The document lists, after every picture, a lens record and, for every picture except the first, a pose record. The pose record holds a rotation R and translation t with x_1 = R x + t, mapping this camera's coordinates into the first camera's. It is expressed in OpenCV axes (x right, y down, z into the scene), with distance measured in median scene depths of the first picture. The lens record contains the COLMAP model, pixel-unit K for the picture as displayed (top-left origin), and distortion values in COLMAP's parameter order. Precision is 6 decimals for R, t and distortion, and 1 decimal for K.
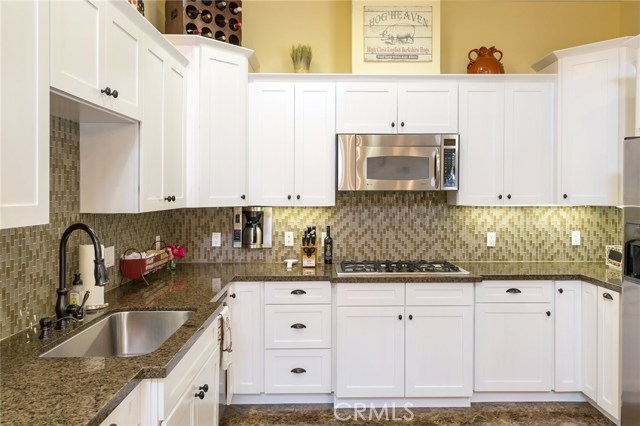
lens RADIAL K [[490.8, 0, 329.8], [0, 490.8, 196.5], [0, 0, 1]] dist [-0.001864, 0.000663]
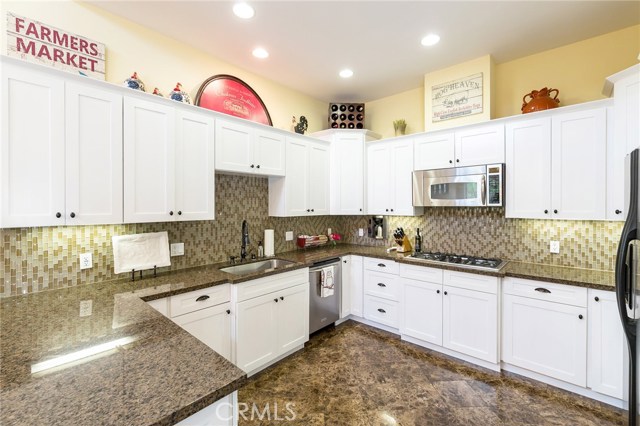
lens RADIAL K [[280.7, 0, 318.4], [0, 280.7, 206.9], [0, 0, 1]] dist [0.003640, -0.001415]
pose [[0.730532, 0.002134, -0.682875, 0.415270], [-0.005184, 0.999984, -0.002421, -0.006396], [0.682859, 0.005308, 0.730531, 0.113719]]
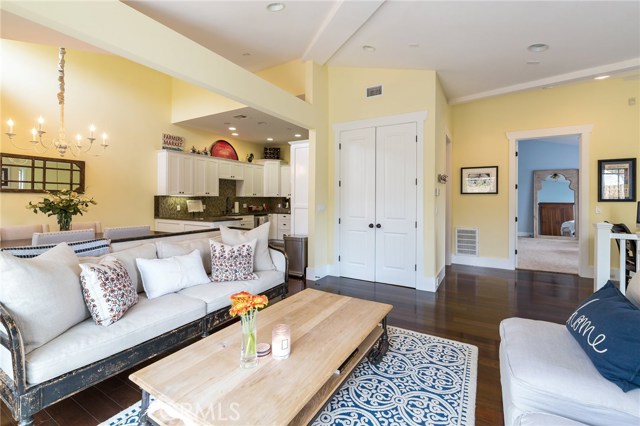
lens RADIAL K [[280.7, 0, 323.8], [0, 280.7, 199.6], [0, 0, 1]] dist [0.003640, -0.001415]
pose [[0.847512, 0.001948, -0.530773, 1.417646], [-0.007653, 0.999934, -0.008550, 0.060209], [0.530721, 0.011309, 0.847471, -0.829125]]
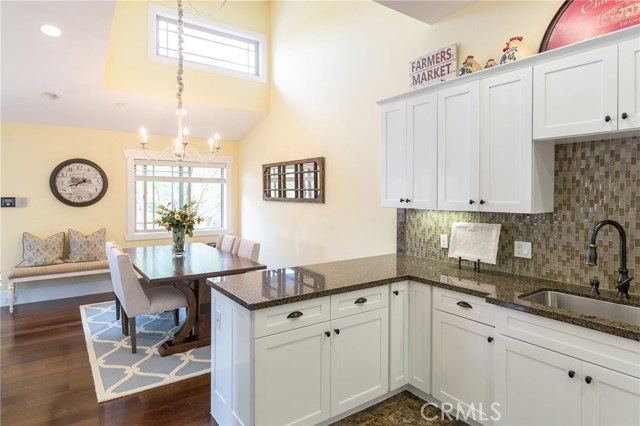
lens RADIAL K [[365.2, 0, 323.6], [0, 365.2, 195.1], [0, 0, 1]] dist [-0.006412, 0.003305]
pose [[-0.820990, 0.001197, -0.570942, 0.399587], [-0.005954, 0.999925, 0.010658, -0.011575], [0.570912, 0.012149, -0.820922, 0.764128]]
